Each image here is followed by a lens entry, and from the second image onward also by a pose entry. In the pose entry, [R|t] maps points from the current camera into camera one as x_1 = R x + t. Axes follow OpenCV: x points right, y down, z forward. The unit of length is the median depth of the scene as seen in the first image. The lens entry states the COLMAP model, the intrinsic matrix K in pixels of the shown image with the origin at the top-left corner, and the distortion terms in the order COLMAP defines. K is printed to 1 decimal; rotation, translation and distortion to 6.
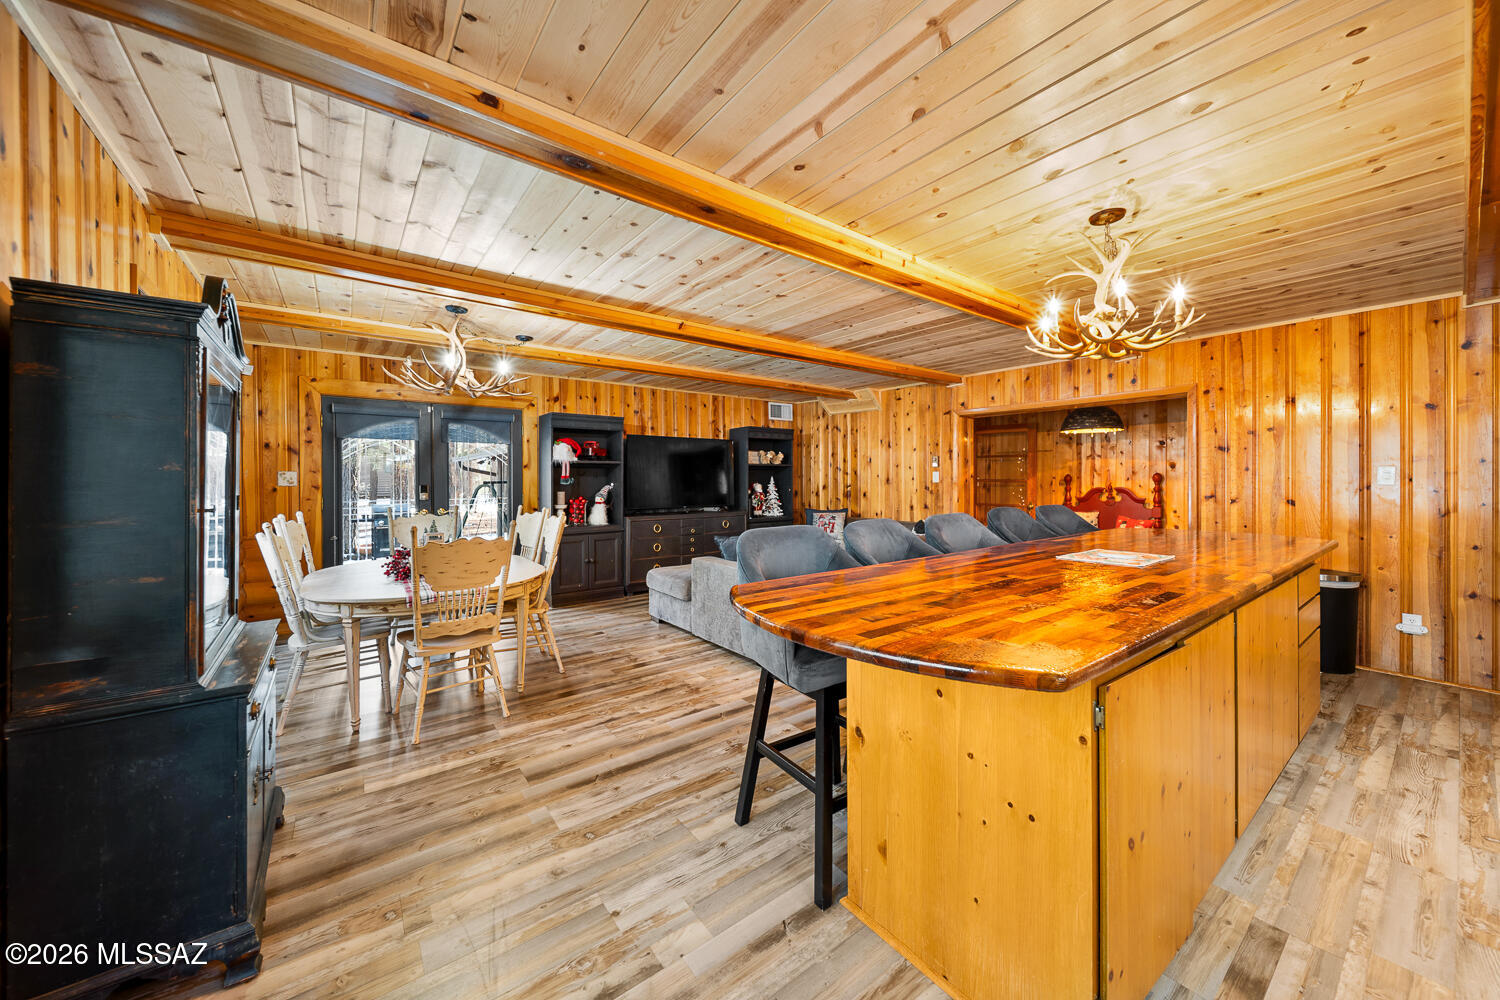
lens RADIAL K [[534.5, 0, 753.9], [0, 534.5, 483.0], [0, 0, 1]] dist [0.010461, -0.000159]
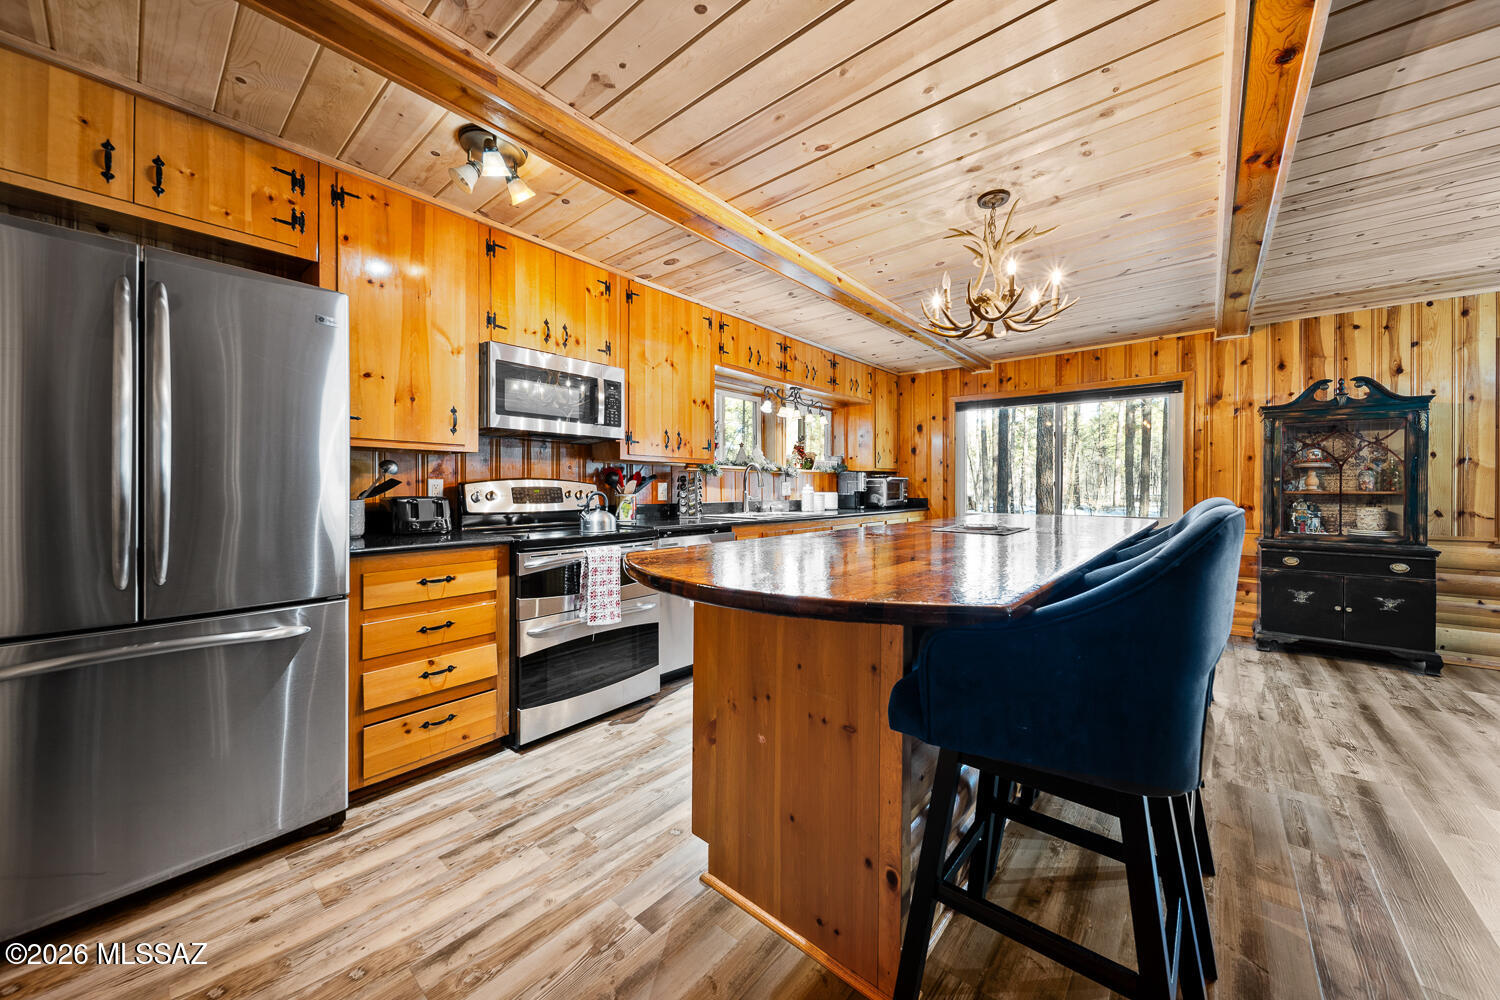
lens RADIAL K [[531.5, 0, 751.9], [0, 531.5, 488.9], [0, 0, 1]] dist [0.010898, -0.003866]
pose [[-0.977689, -0.000064, -0.210060, 0.464976], [-0.002399, 0.999938, 0.010860, 0.016811], [0.210046, 0.011122, -0.977628, 0.672360]]
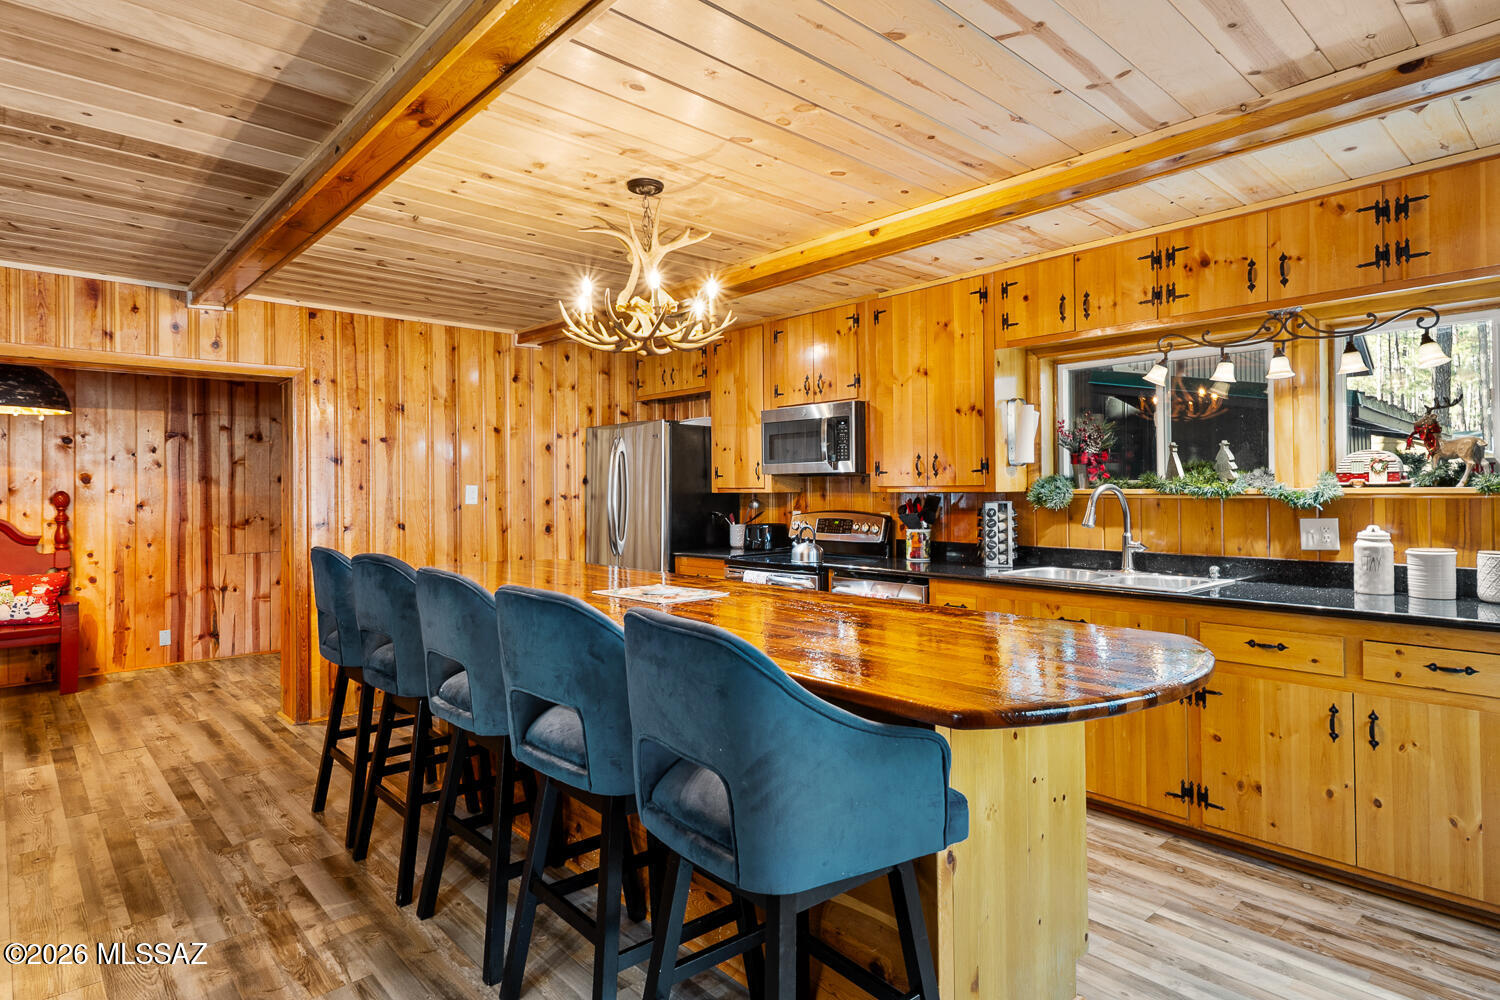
lens RADIAL K [[819.2, 0, 755.2], [0, 819.2, 482.9], [0, 0, 1]] dist [0.030652, -0.012394]
pose [[-0.088155, 0.009815, 0.996058, -0.220129], [0.015907, 0.999838, -0.008445, -0.008092], [-0.995980, 0.015100, -0.088296, 0.335664]]
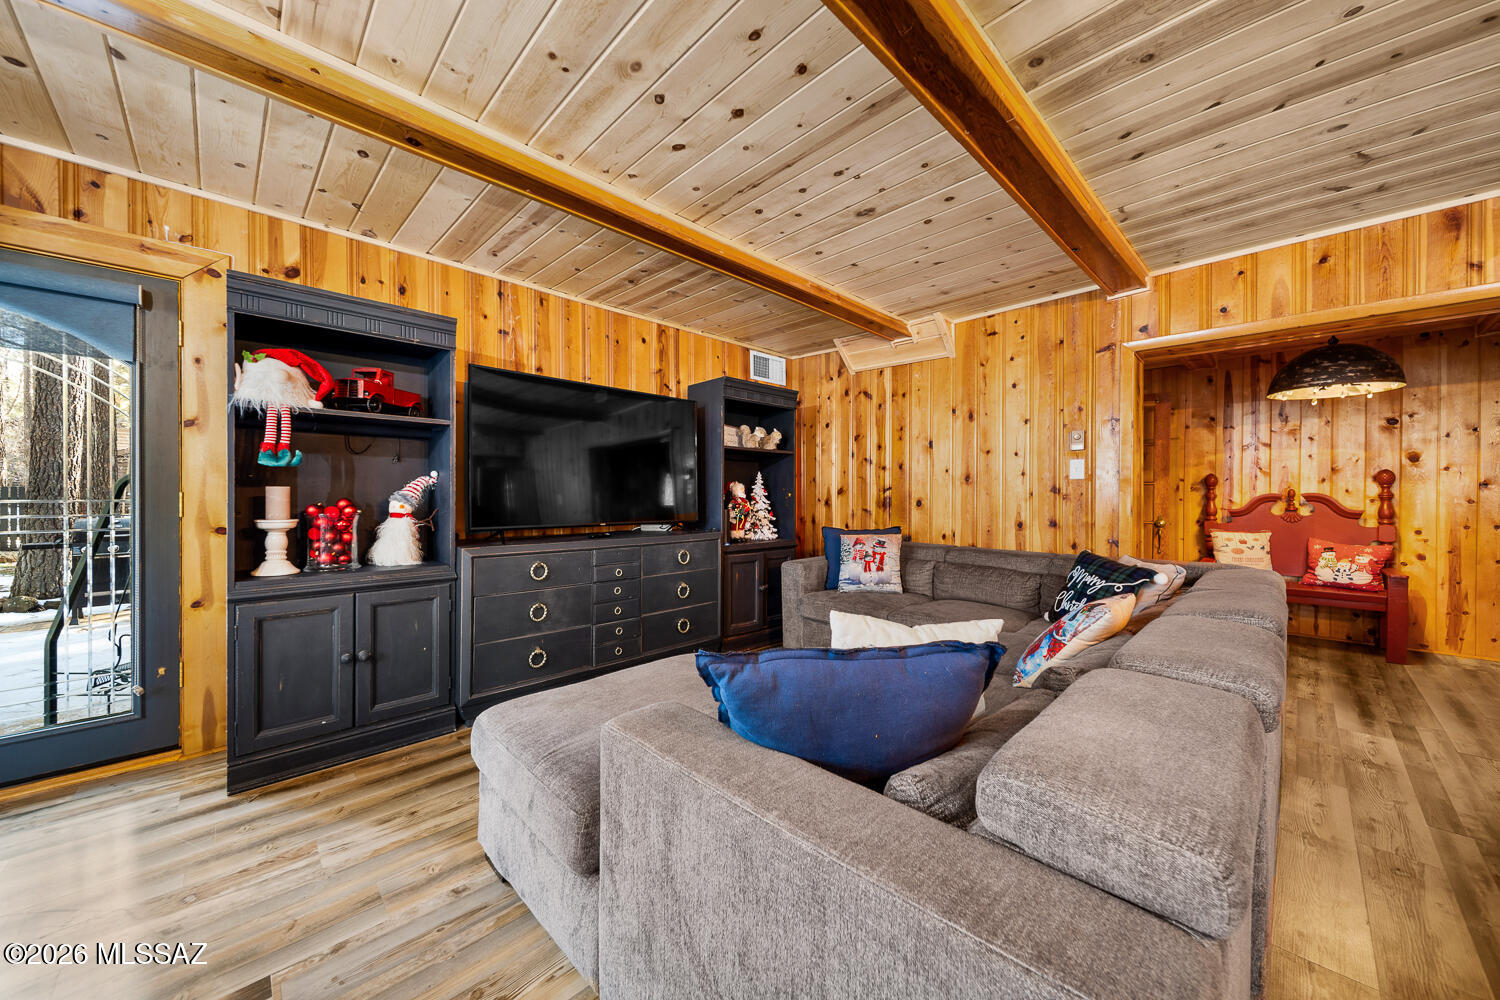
lens RADIAL K [[528.7, 0, 750.6], [0, 528.7, 496.1], [0, 0, 1]] dist [0.013371, -0.004265]
pose [[0.993015, 0.006487, 0.117809, -0.049508], [-0.005878, 0.999967, -0.005518, 0.020137], [-0.117841, 0.004787, 0.993021, 0.484656]]
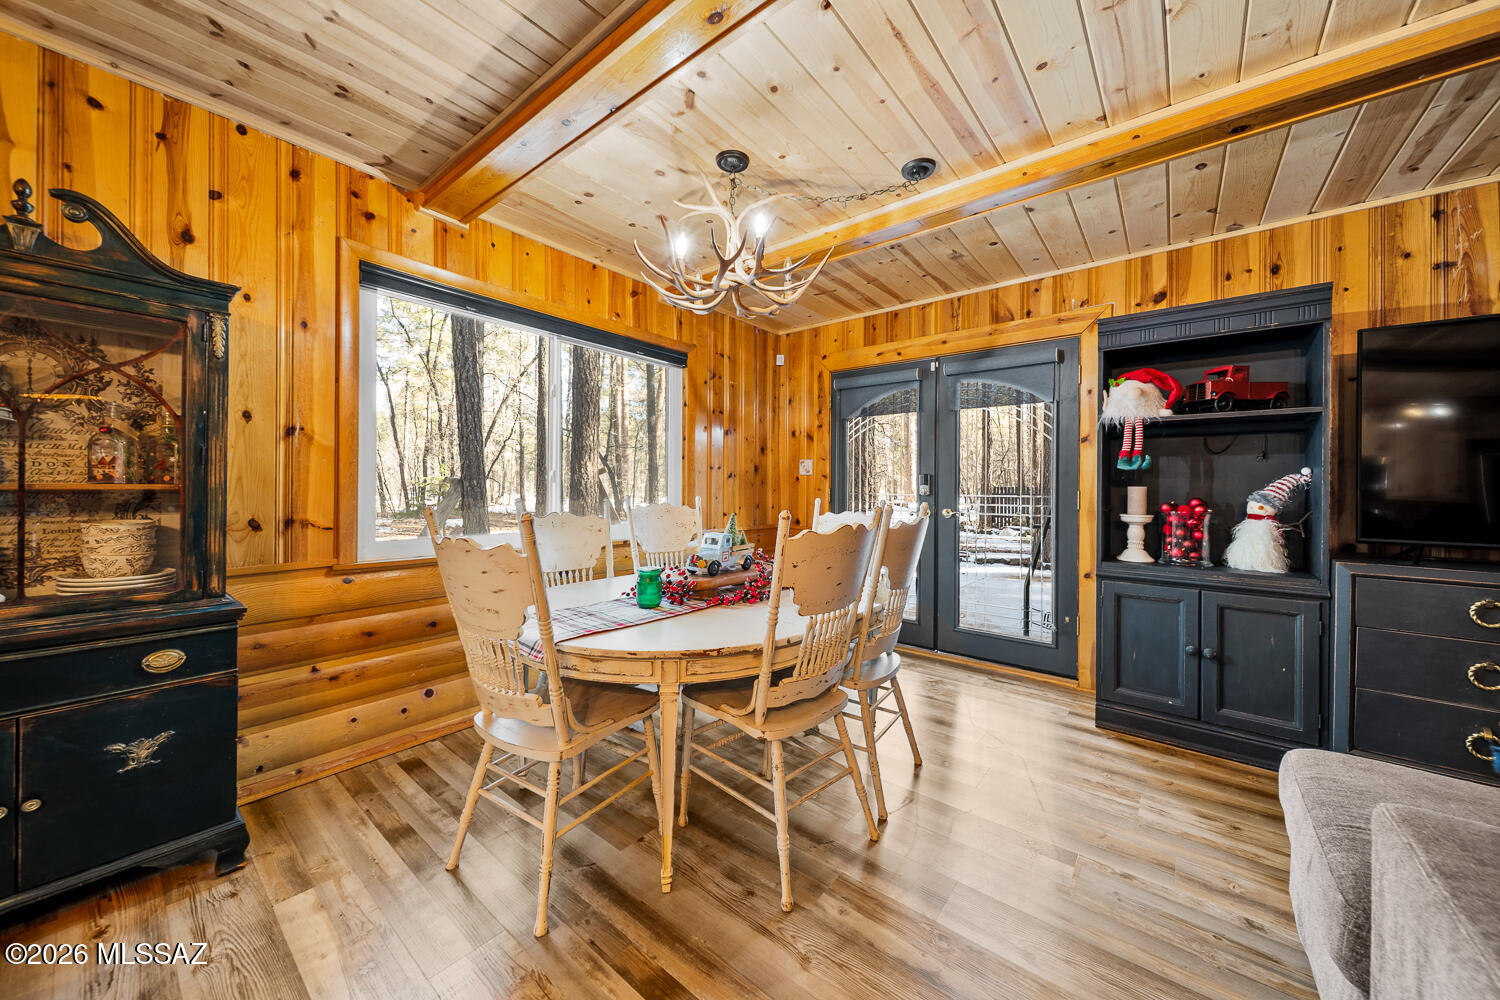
lens RADIAL K [[531.5, 0, 751.9], [0, 531.5, 488.9], [0, 0, 1]] dist [0.010898, -0.003866]
pose [[0.234149, 0.008226, -0.972166, 0.013952], [-0.019516, 0.999802, 0.003759, 0.019761], [0.972005, 0.018092, 0.234263, 0.481909]]
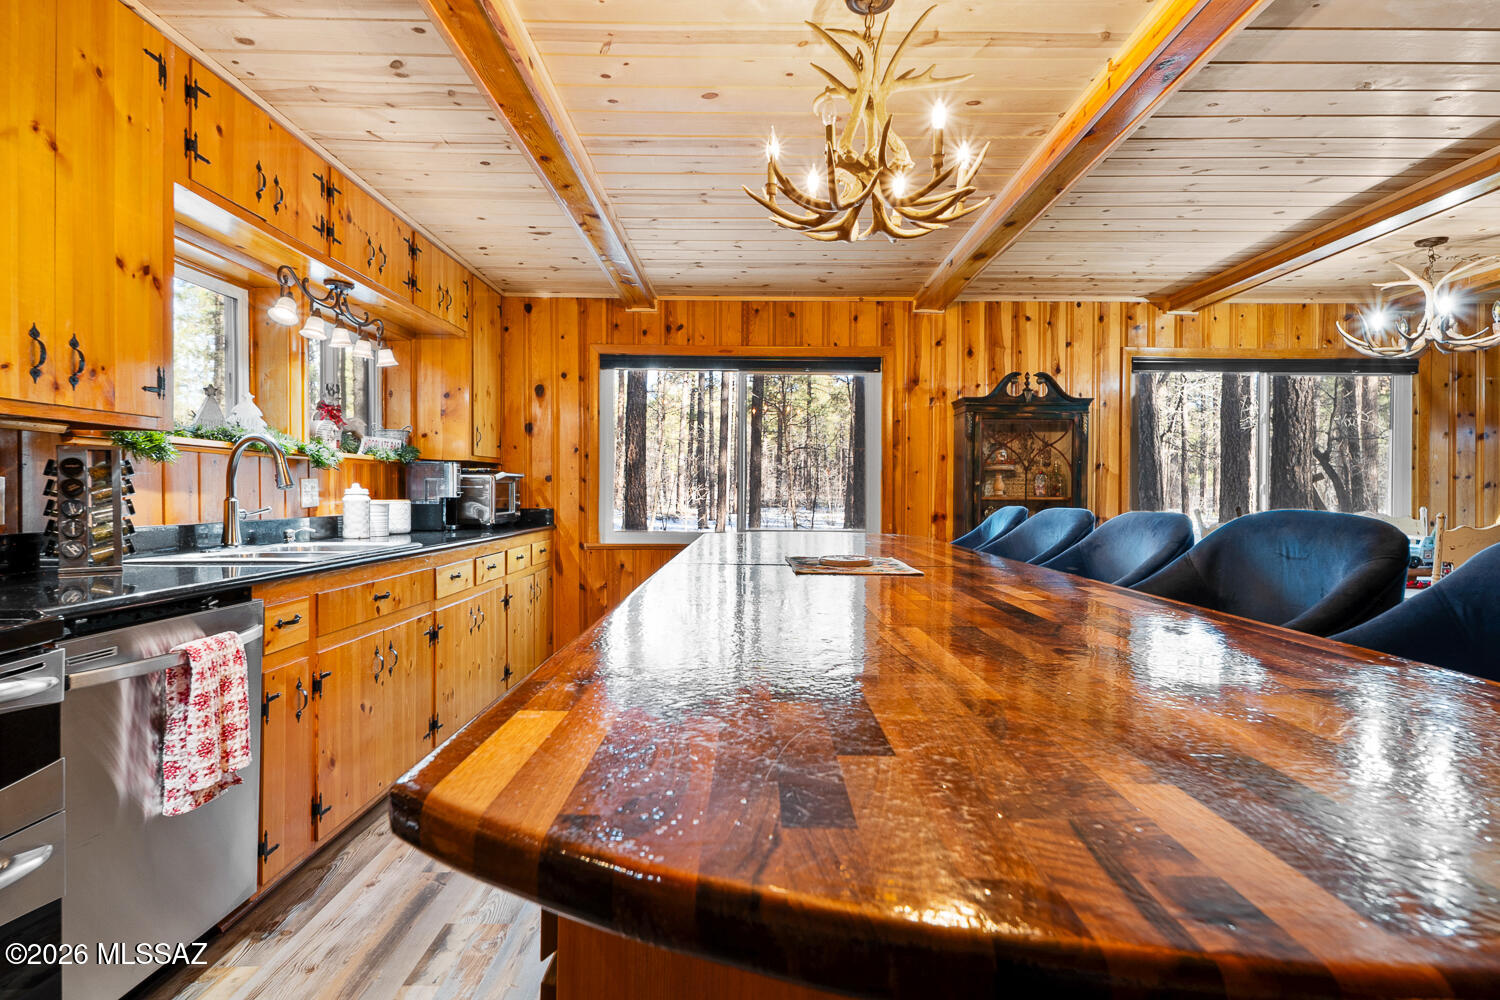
lens RADIAL K [[804.5, 0, 751.9], [0, 804.5, 494.3], [0, 0, 1]] dist [0.019243, -0.002222]
pose [[-0.607479, 0.000118, -0.794335, 0.510540], [-0.011427, 0.999895, 0.008887, 0.017542], [0.794253, 0.014476, -0.607414, 0.511293]]
